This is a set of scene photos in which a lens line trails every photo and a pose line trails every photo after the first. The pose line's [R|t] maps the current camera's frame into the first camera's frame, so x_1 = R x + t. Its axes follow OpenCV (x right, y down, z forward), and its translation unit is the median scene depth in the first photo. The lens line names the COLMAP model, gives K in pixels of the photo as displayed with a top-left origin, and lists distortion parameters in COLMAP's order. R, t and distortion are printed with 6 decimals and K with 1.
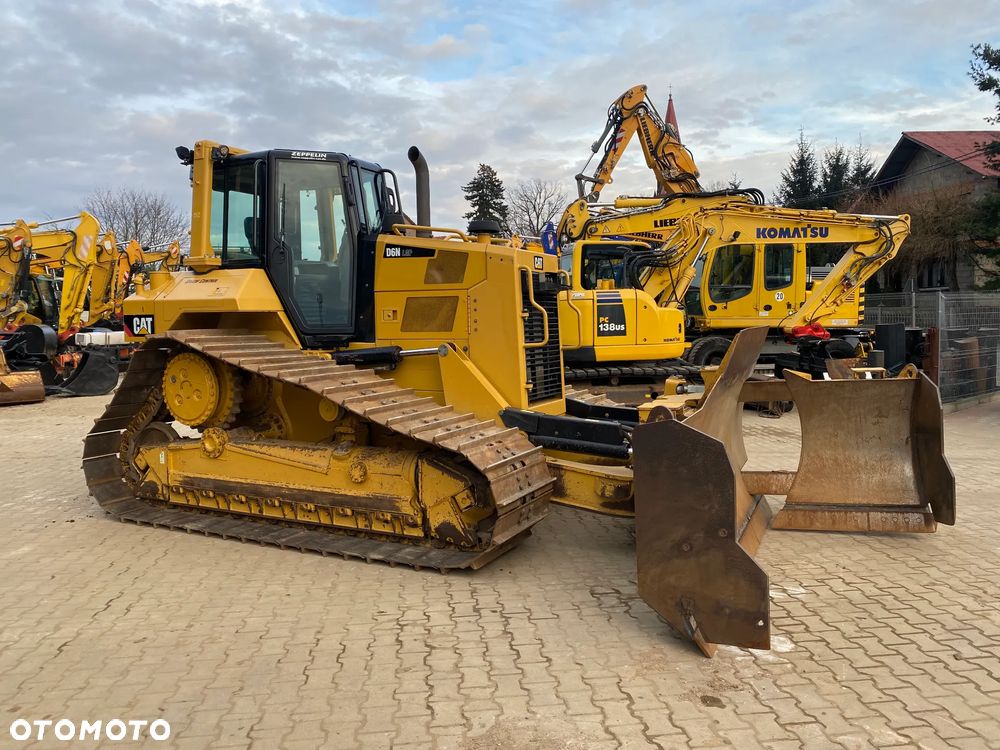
lens RADIAL K [[756.0, 0, 502.4], [0, 756.0, 370.2], [0, 0, 1]] dist [0.071542, -0.078429]
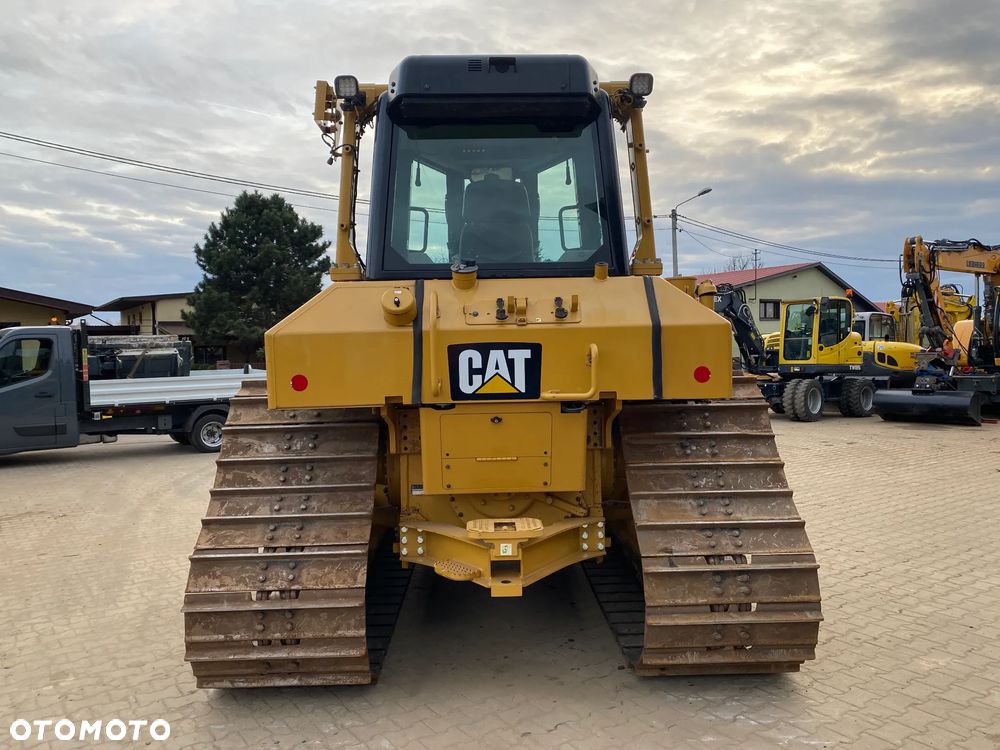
lens RADIAL K [[755.9, 0, 505.3], [0, 755.9, 371.3], [0, 0, 1]] dist [0.052232, -0.060502]
pose [[-0.479063, -0.004170, 0.877771, -0.974051], [0.082827, 0.995312, 0.049933, -0.105820], [-0.873864, 0.096624, -0.476472, 1.524220]]
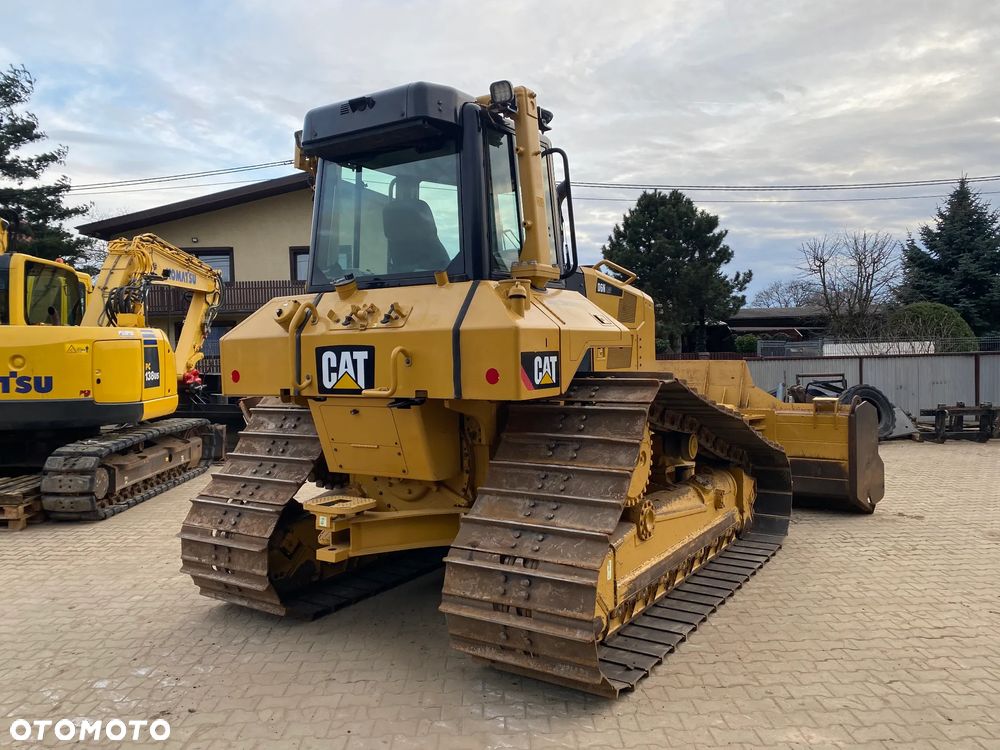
lens RADIAL K [[755.9, 0, 505.3], [0, 755.9, 371.3], [0, 0, 1]] dist [0.052232, -0.060502]
pose [[0.100285, -0.018869, 0.994780, -1.123315], [0.086791, 0.996175, 0.010146, -0.070147], [-0.991166, 0.085320, 0.101539, 1.036471]]
